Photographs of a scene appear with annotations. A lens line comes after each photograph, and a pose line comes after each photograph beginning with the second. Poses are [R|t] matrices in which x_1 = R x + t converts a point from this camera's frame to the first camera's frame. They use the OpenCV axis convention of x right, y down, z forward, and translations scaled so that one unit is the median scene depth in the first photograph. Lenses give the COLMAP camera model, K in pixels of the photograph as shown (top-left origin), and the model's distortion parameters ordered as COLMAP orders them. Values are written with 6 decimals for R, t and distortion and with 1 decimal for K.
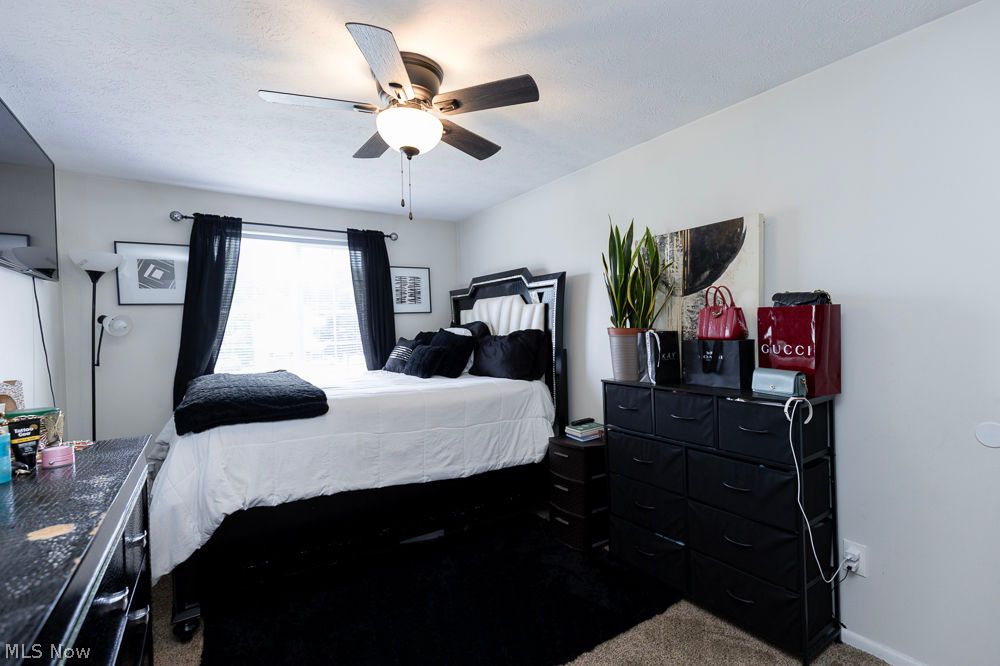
lens RADIAL K [[475.0, 0, 507.4], [0, 475.0, 320.8], [0, 0, 1]] dist [0.000043, -0.000652]
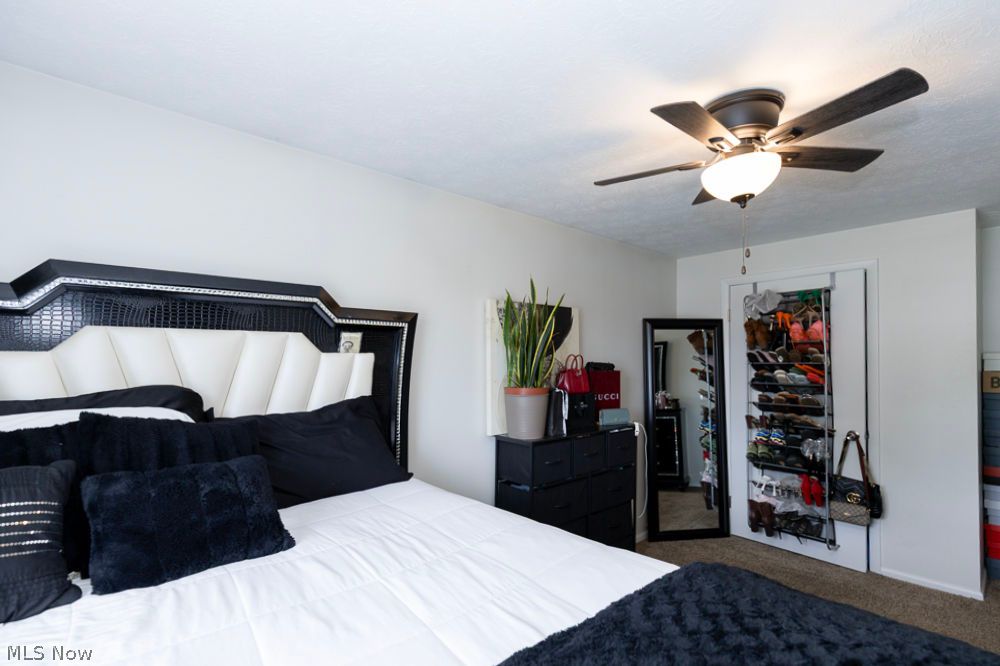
lens RADIAL K [[467.3, 0, 500.0], [0, 467.3, 352.7], [0, 0, 1]] dist [0.002612, -0.000295]
pose [[-0.164103, 0.048839, 0.985233, -0.711090], [0.004686, 0.998801, -0.048731, -0.011132], [-0.986432, -0.003380, -0.164135, 1.188266]]
